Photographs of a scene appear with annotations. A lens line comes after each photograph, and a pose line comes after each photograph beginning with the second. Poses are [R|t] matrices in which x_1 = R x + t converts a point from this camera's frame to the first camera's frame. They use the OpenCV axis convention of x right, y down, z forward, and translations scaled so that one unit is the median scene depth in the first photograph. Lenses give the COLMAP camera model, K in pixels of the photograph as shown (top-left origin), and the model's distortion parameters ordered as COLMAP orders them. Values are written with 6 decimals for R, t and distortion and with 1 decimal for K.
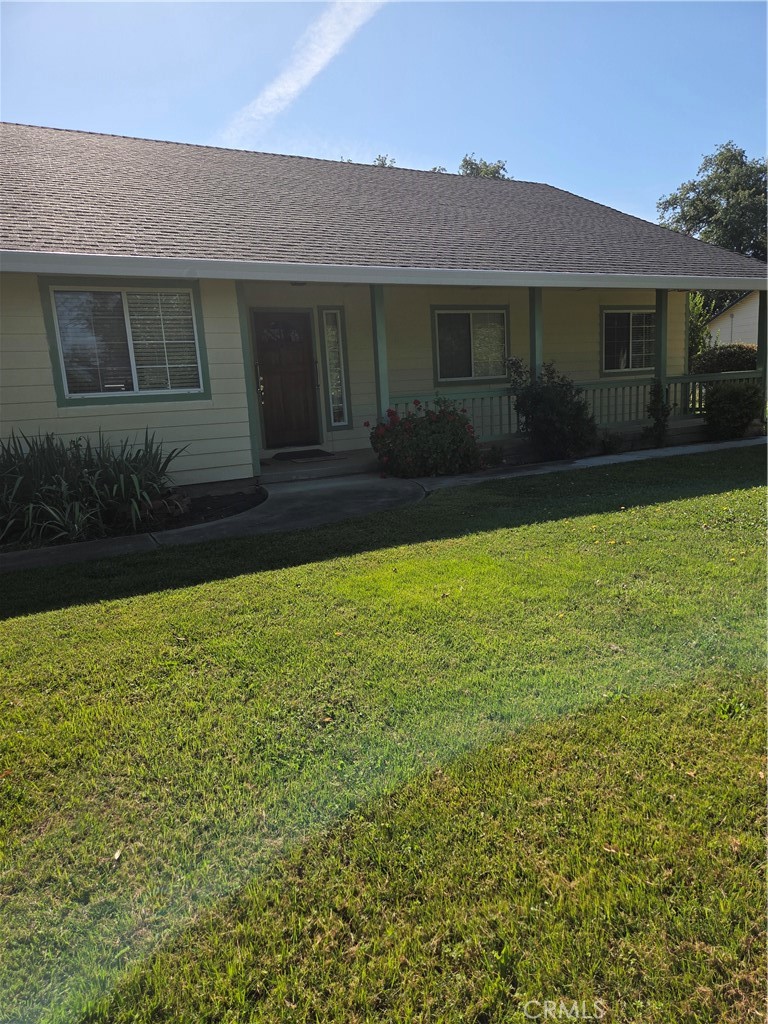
lens RADIAL K [[690.2, 0, 384.0], [0, 690.2, 512.0], [0, 0, 1]] dist [0.062142, -0.052449]
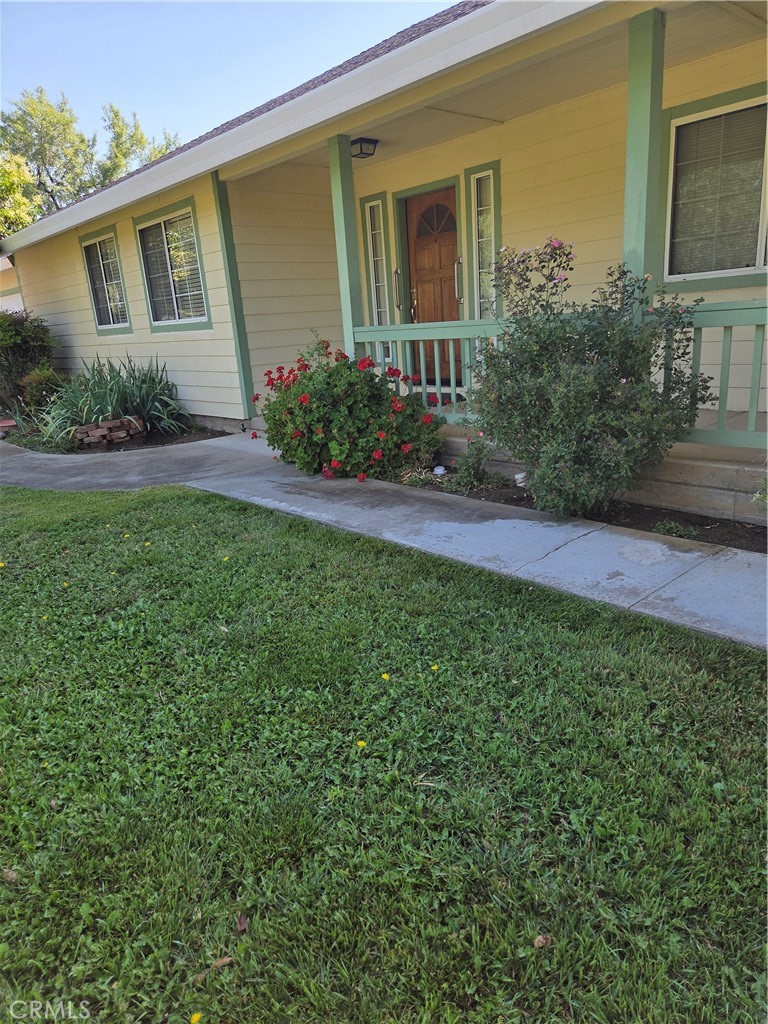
lens RADIAL K [[690.2, 0, 384.0], [0, 690.2, 512.0], [0, 0, 1]] dist [0.062142, -0.052449]
pose [[0.242846, 0.298430, -0.923020, 0.658675], [-0.110135, 0.953833, 0.279416, -0.190688], [0.963793, 0.033801, 0.264502, 0.875922]]
